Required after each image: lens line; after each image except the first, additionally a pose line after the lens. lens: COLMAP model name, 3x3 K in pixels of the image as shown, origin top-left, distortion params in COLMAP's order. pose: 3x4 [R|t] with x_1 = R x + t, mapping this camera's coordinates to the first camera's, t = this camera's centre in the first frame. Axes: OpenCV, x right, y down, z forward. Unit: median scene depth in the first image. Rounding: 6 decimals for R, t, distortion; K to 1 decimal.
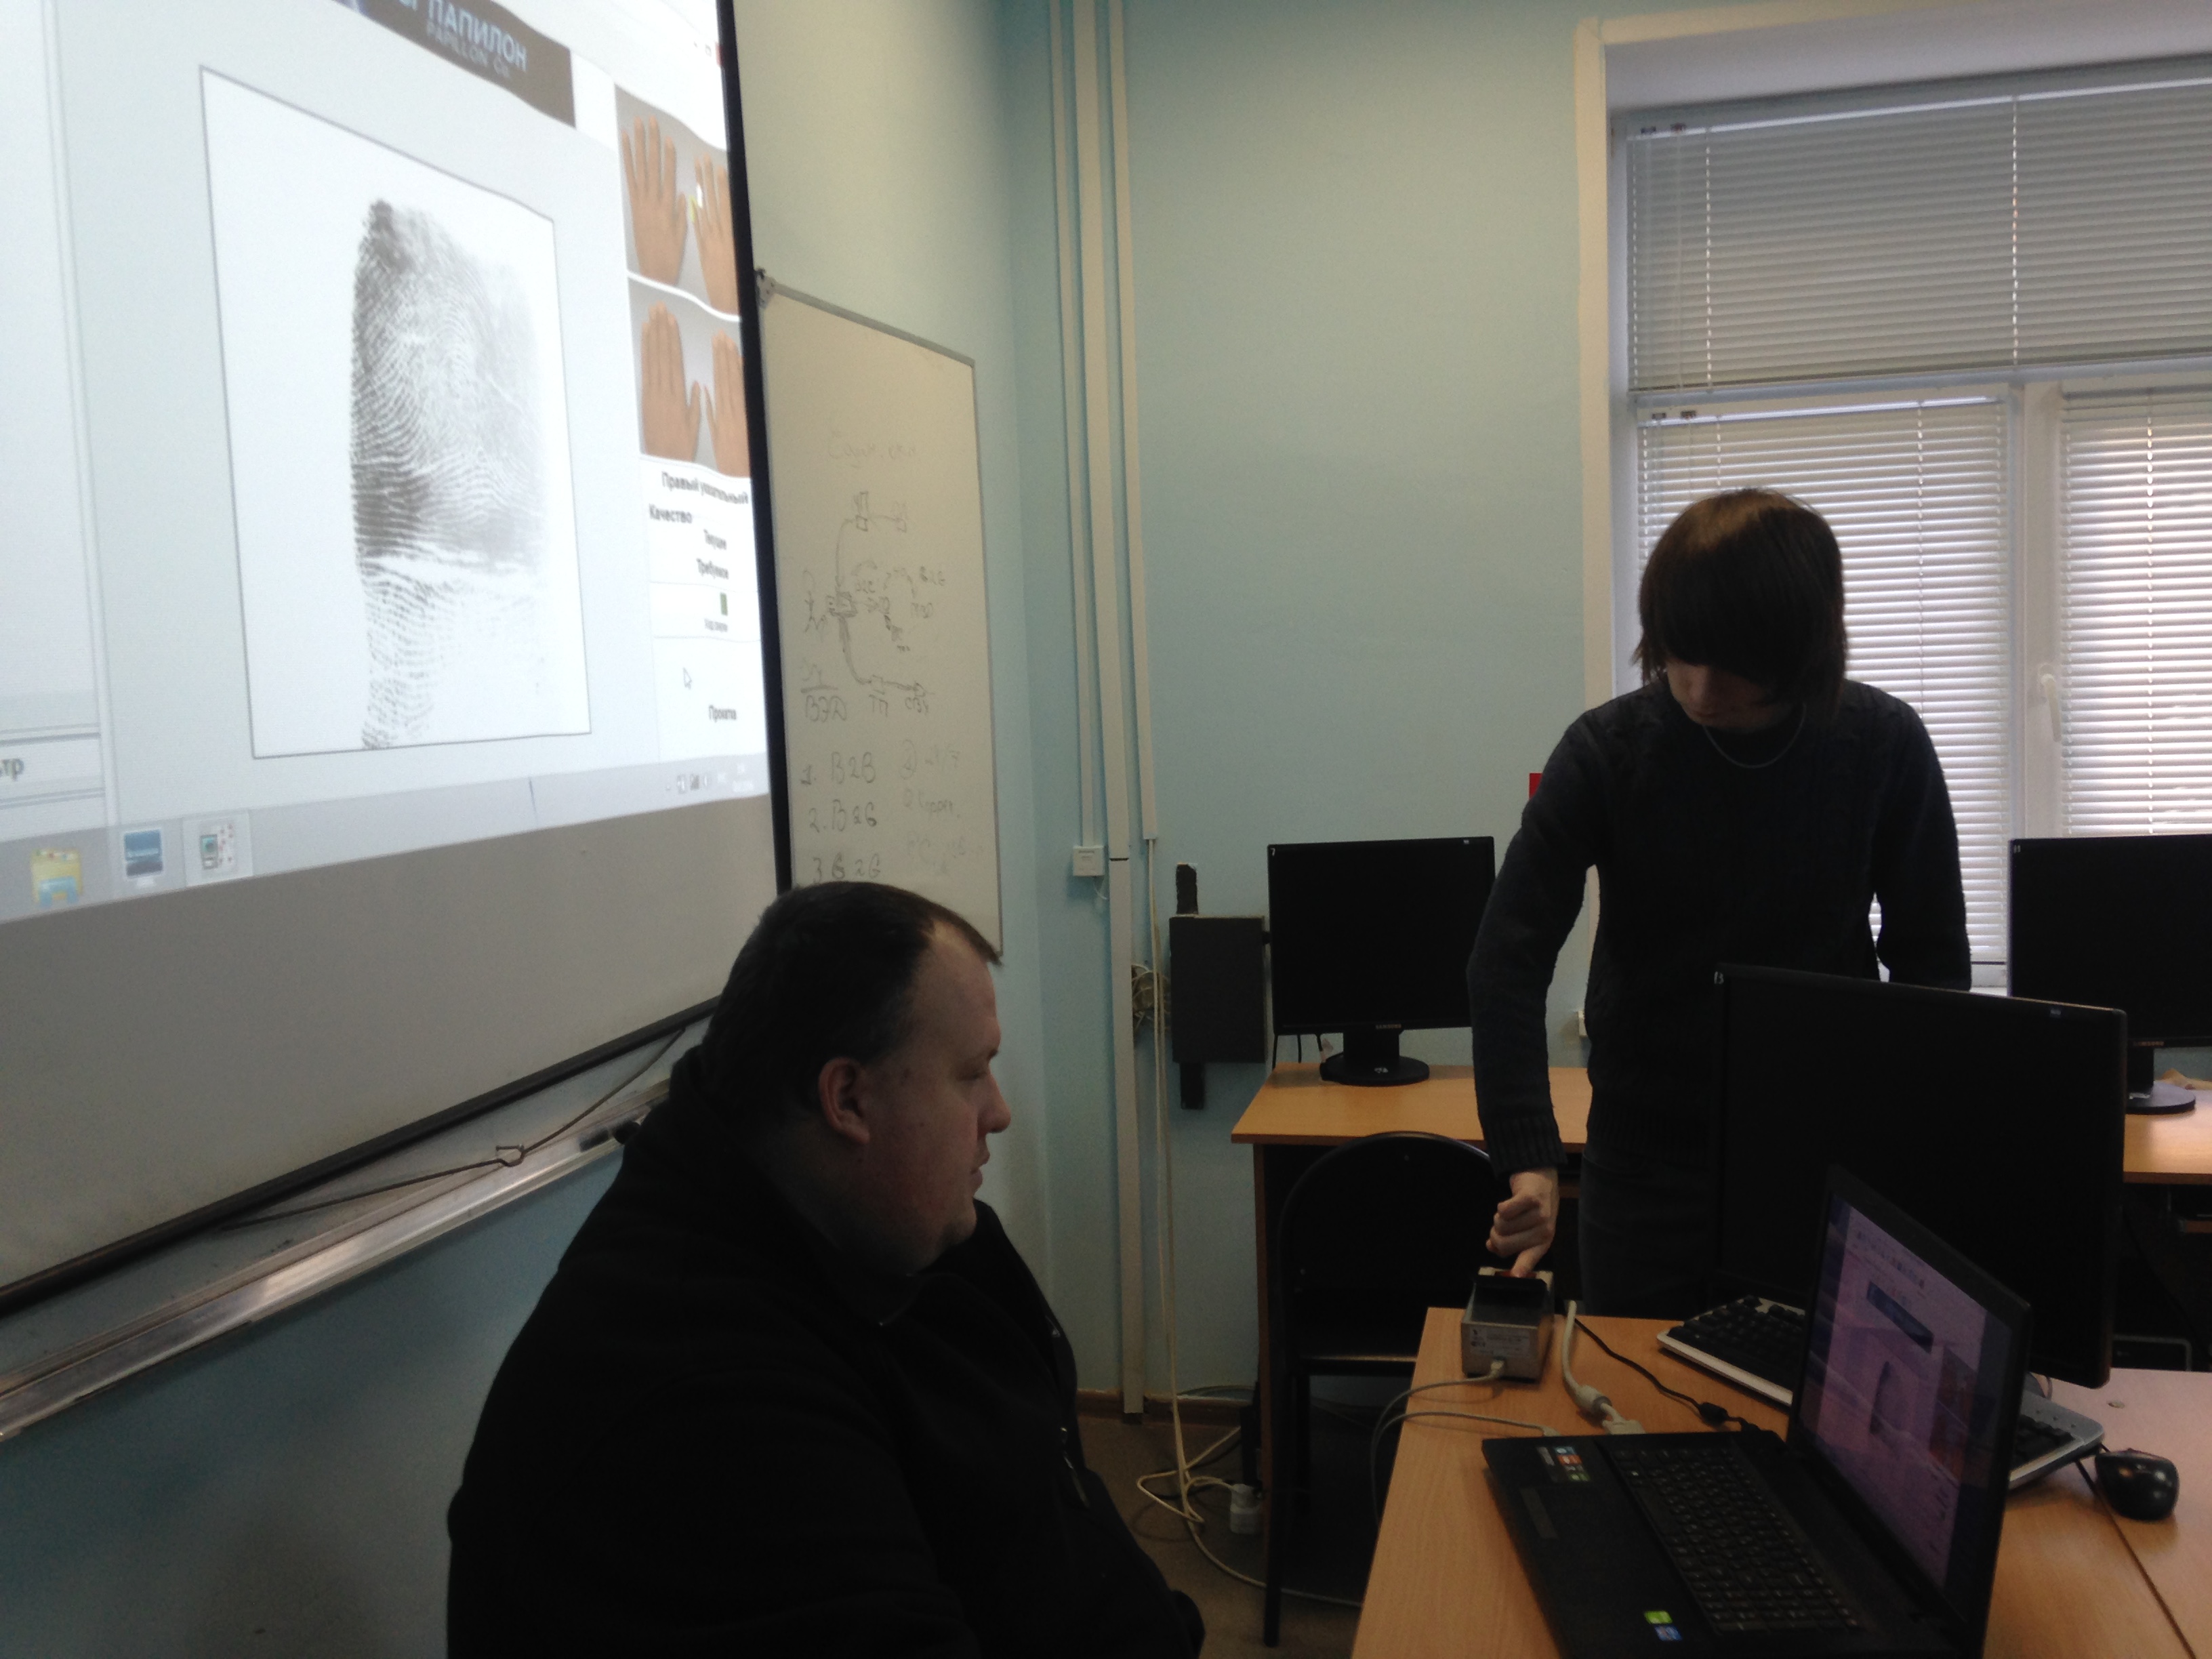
lens RADIAL K [[2029.5, 0, 1106.0], [0, 2029.5, 829.5], [0, 0, 1]] dist [0.144868, -0.005683]
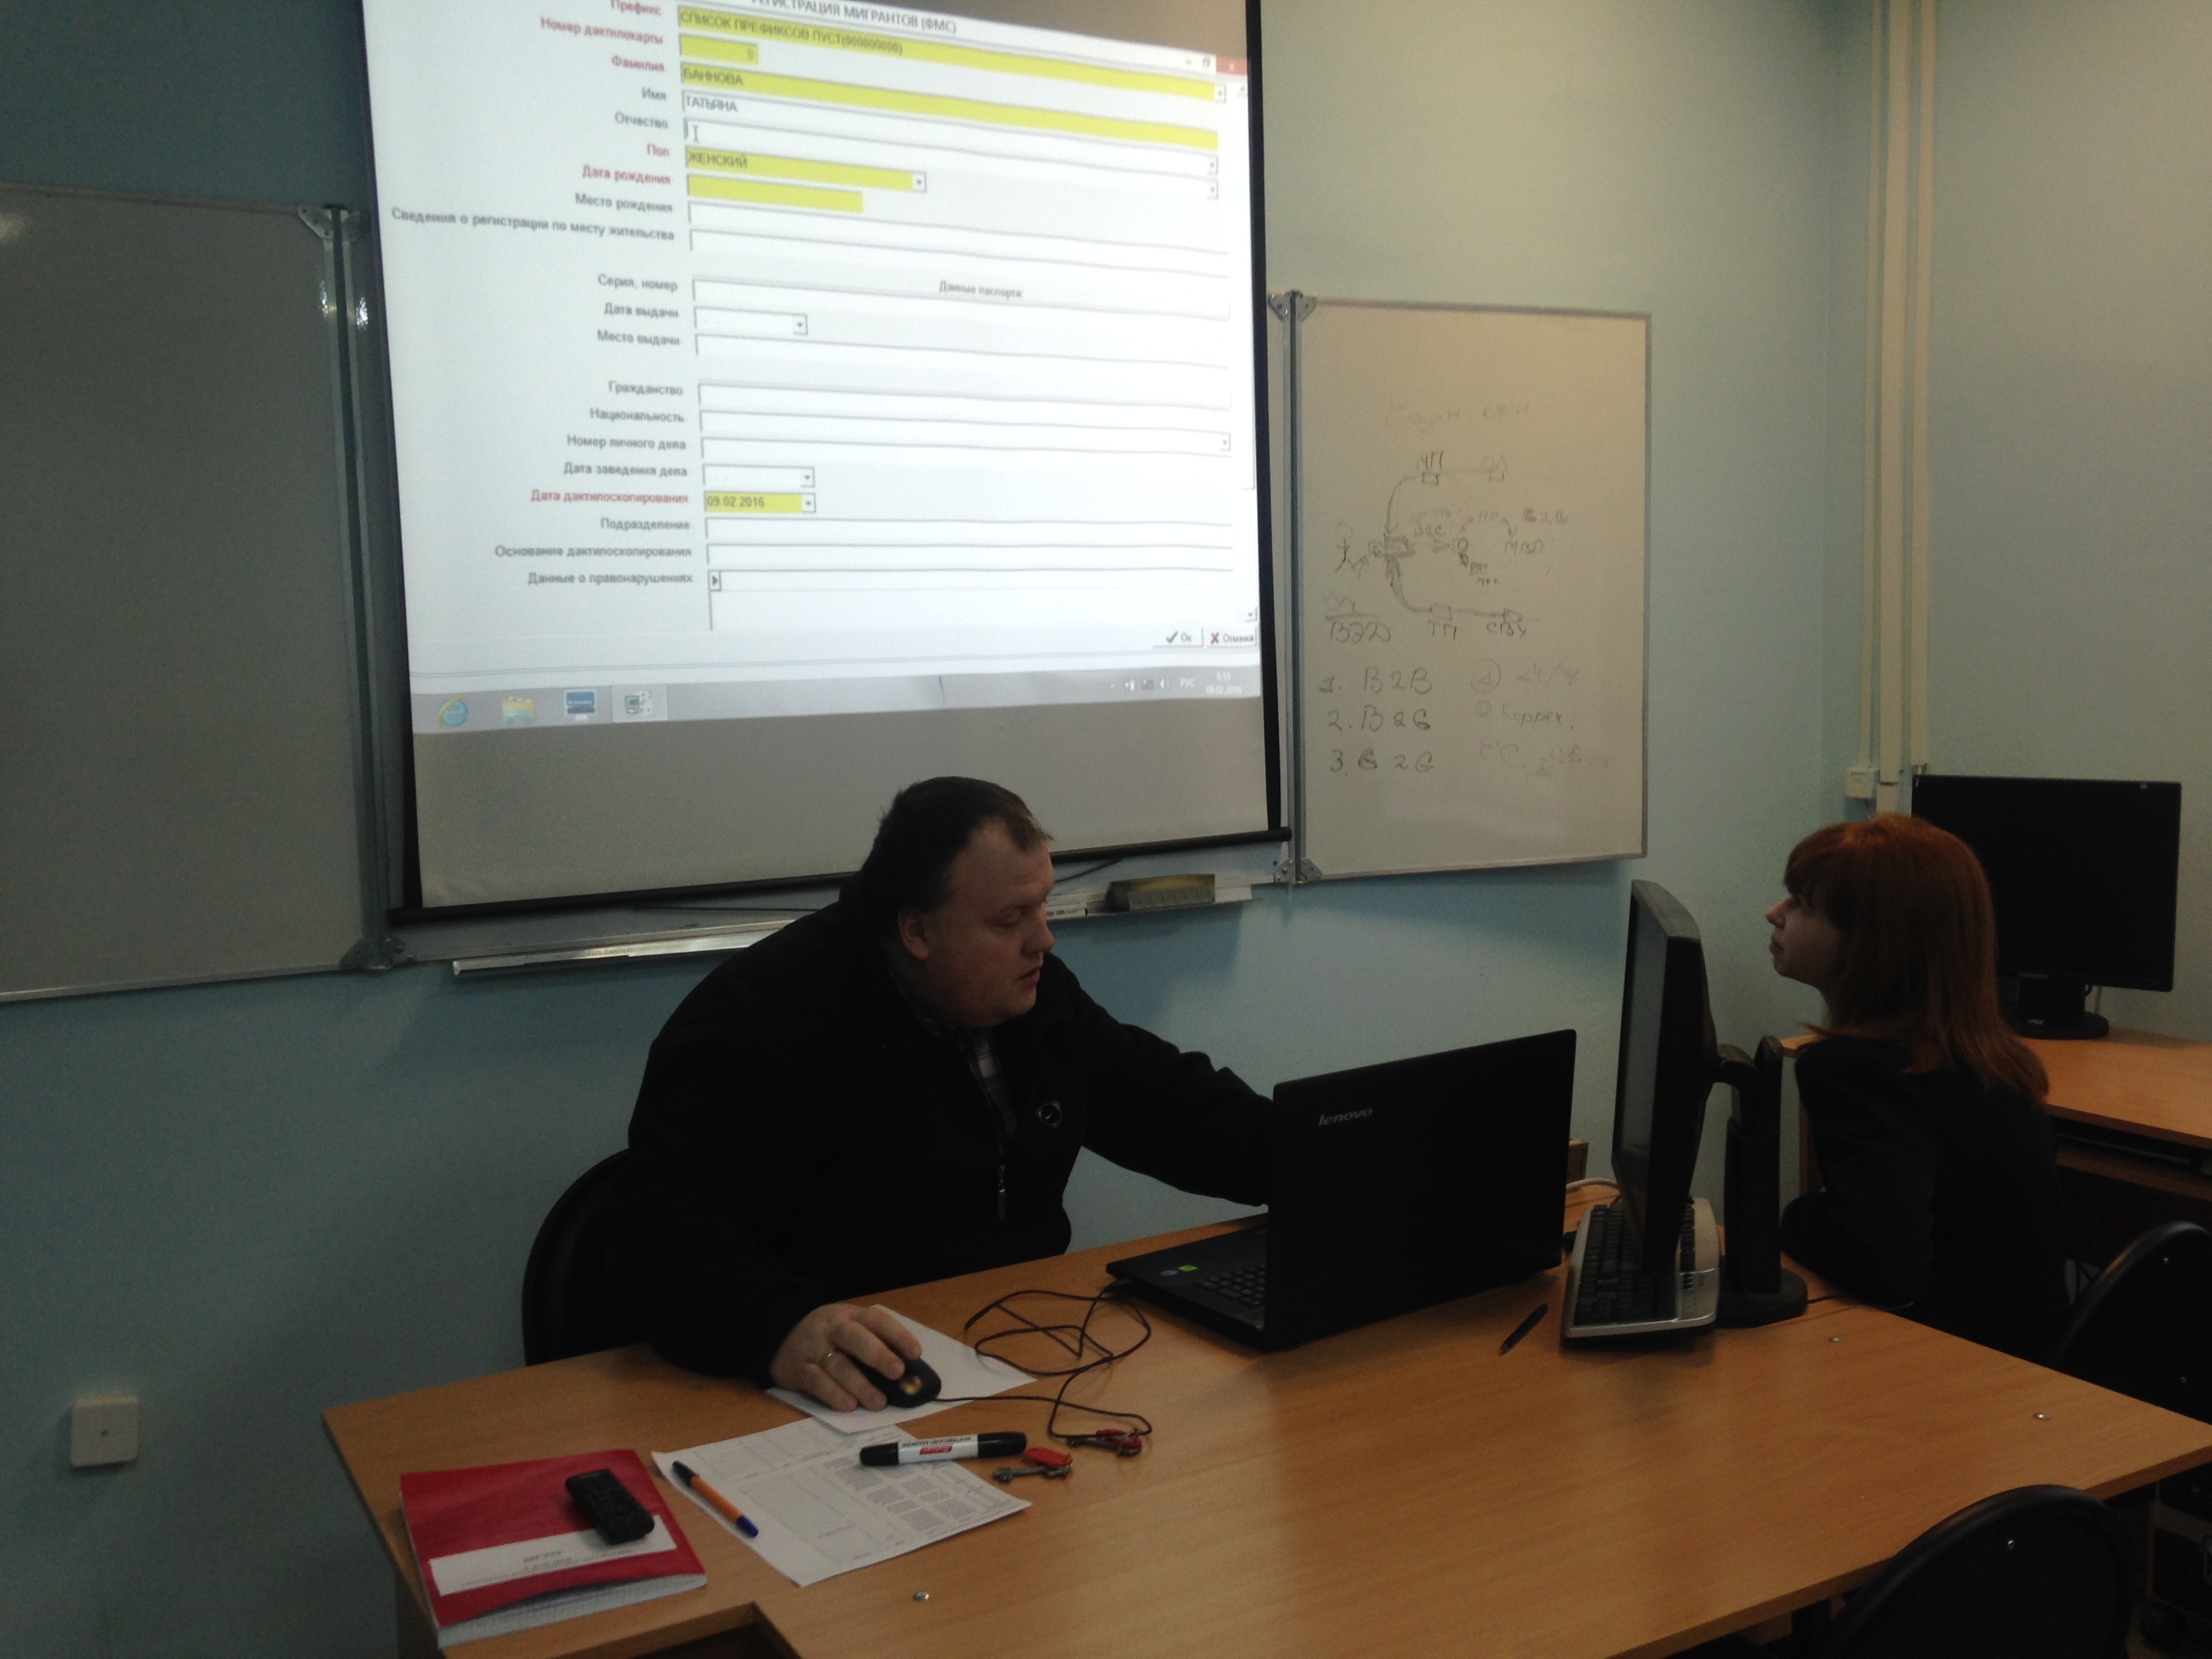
lens RADIAL K [[2029.5, 0, 1106.0], [0, 2029.5, 829.5], [0, 0, 1]] dist [0.144868, -0.005683]
pose [[0.678724, 0.090883, -0.728748, 0.680760], [-0.057246, 0.995841, 0.070876, -0.018347], [0.732159, -0.006387, 0.681104, 0.032479]]
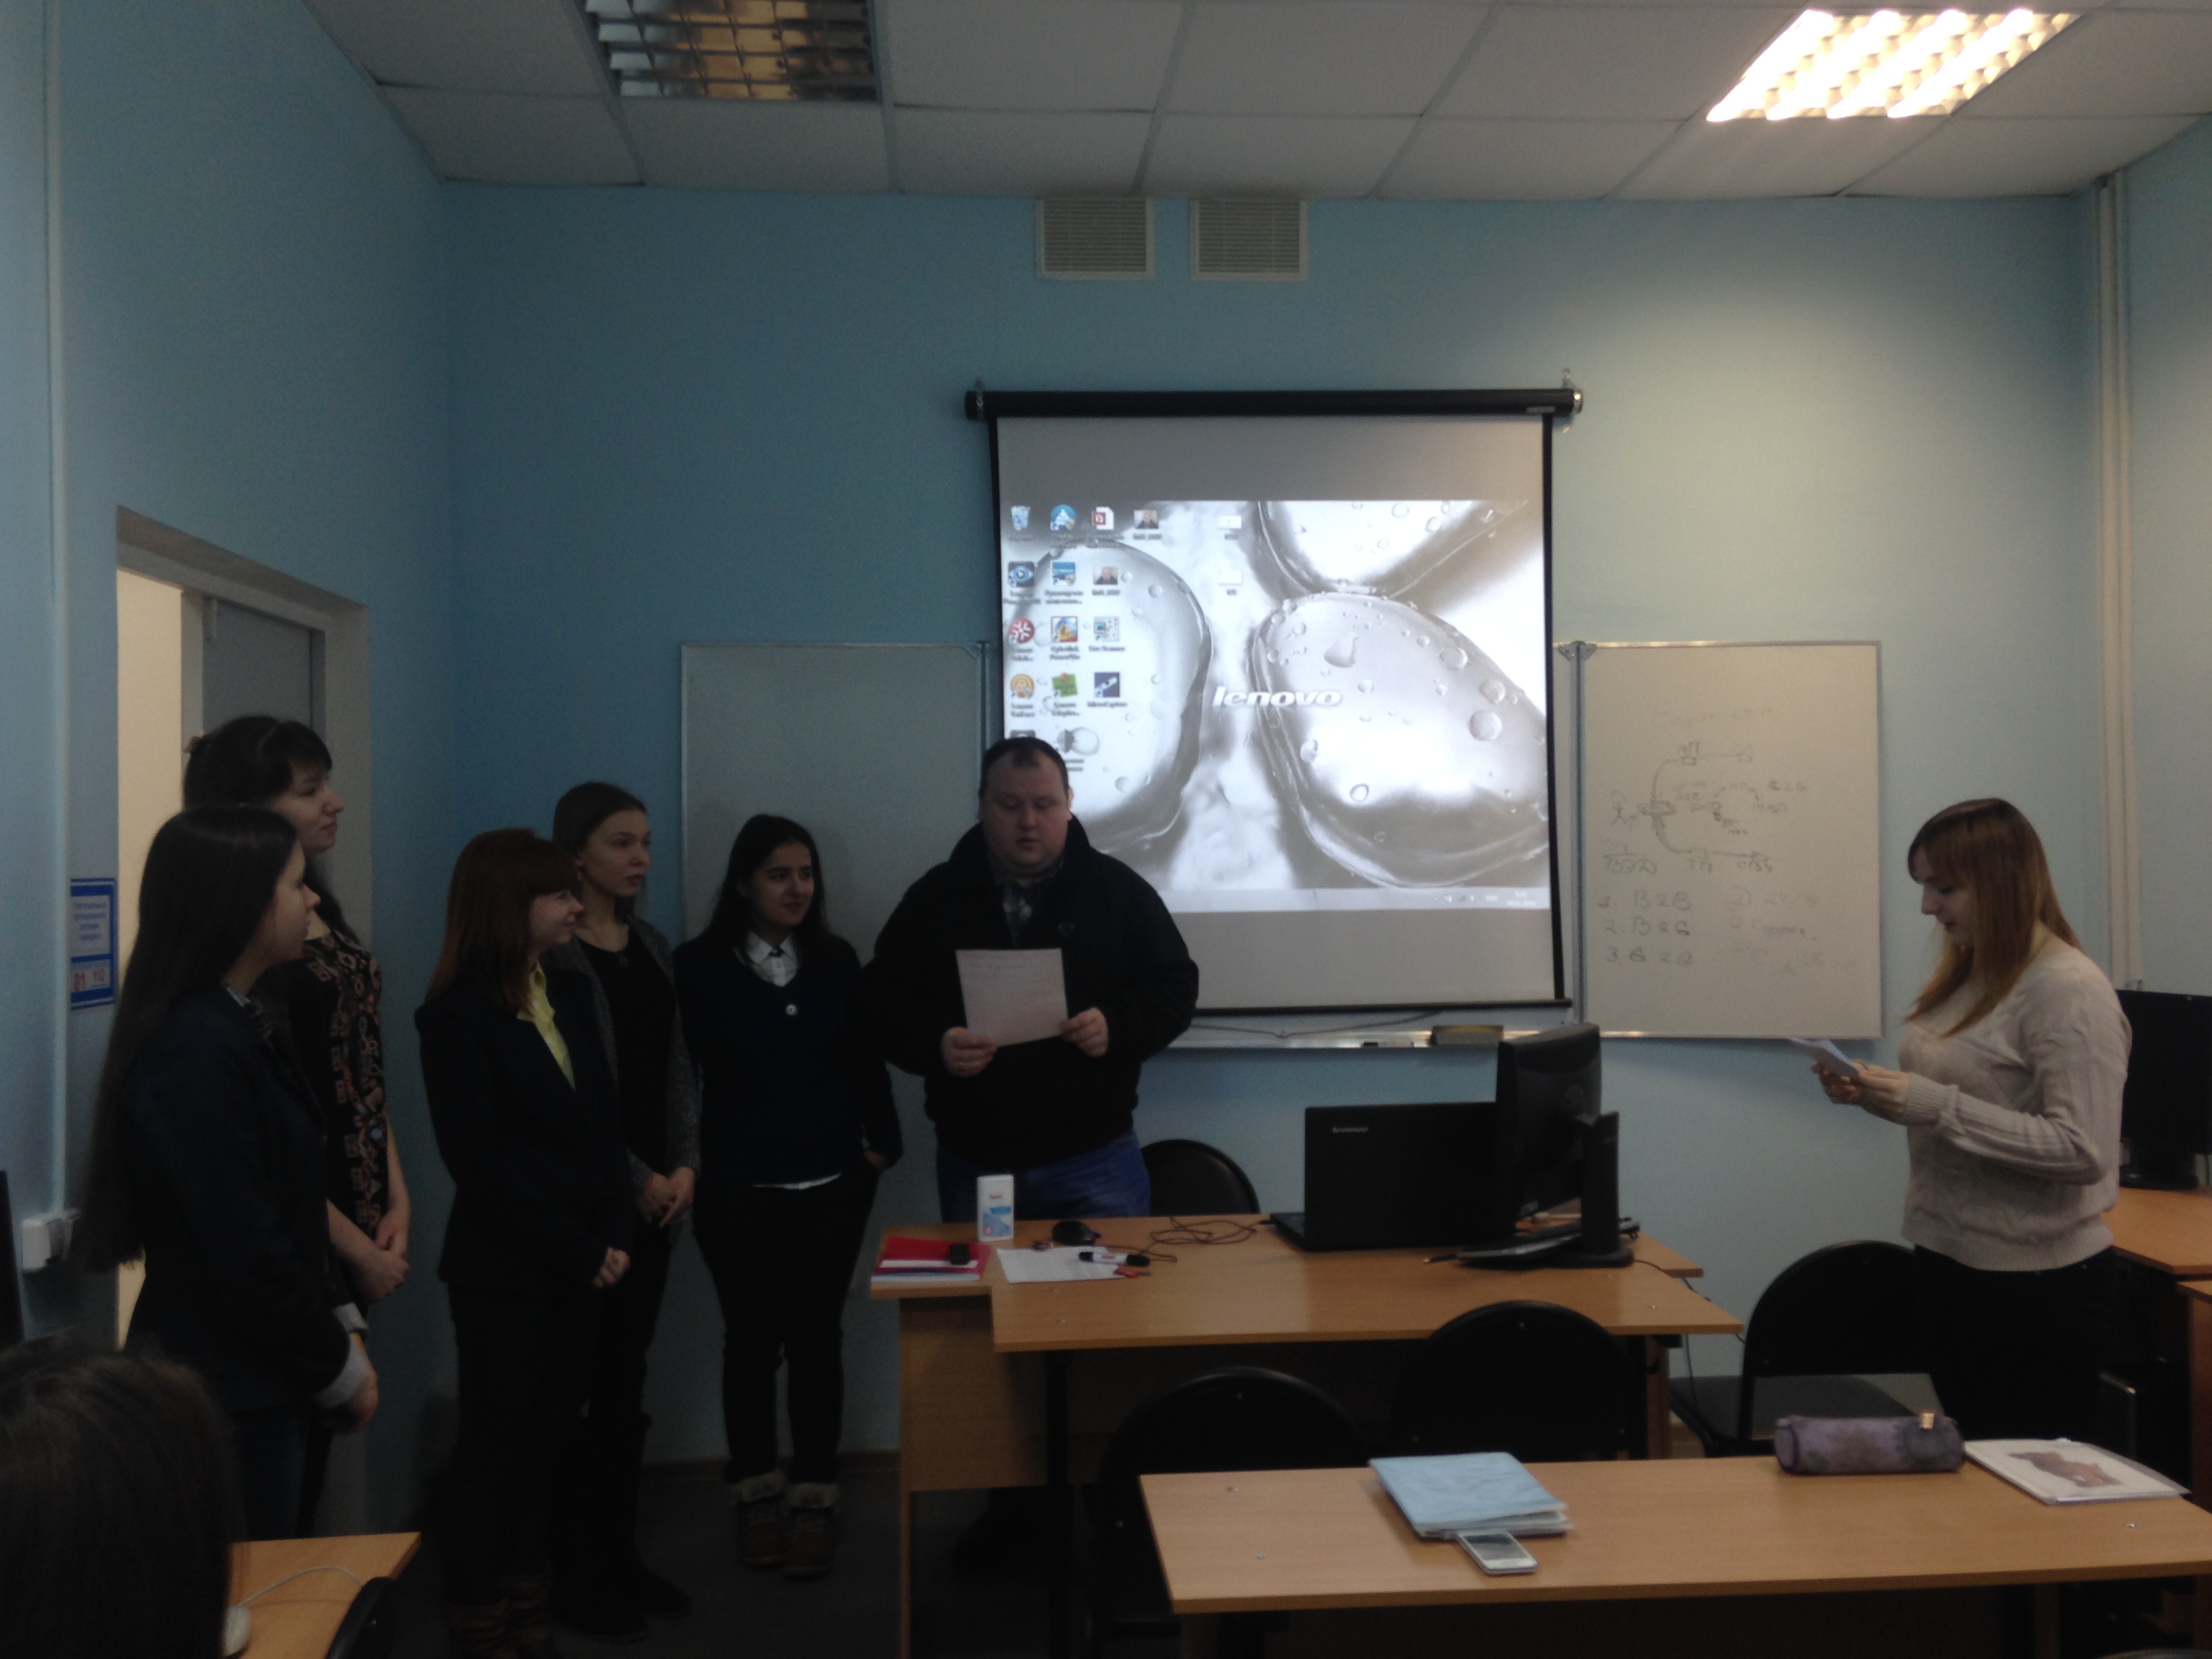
lens RADIAL K [[2029.5, 0, 1106.0], [0, 2029.5, 829.5], [0, 0, 1]] dist [0.144868, -0.005683]
pose [[0.286769, 0.022317, -0.957740, 1.475543], [-0.073831, 0.997270, 0.001132, -0.059437], [0.955150, 0.070387, 0.287634, 0.027404]]
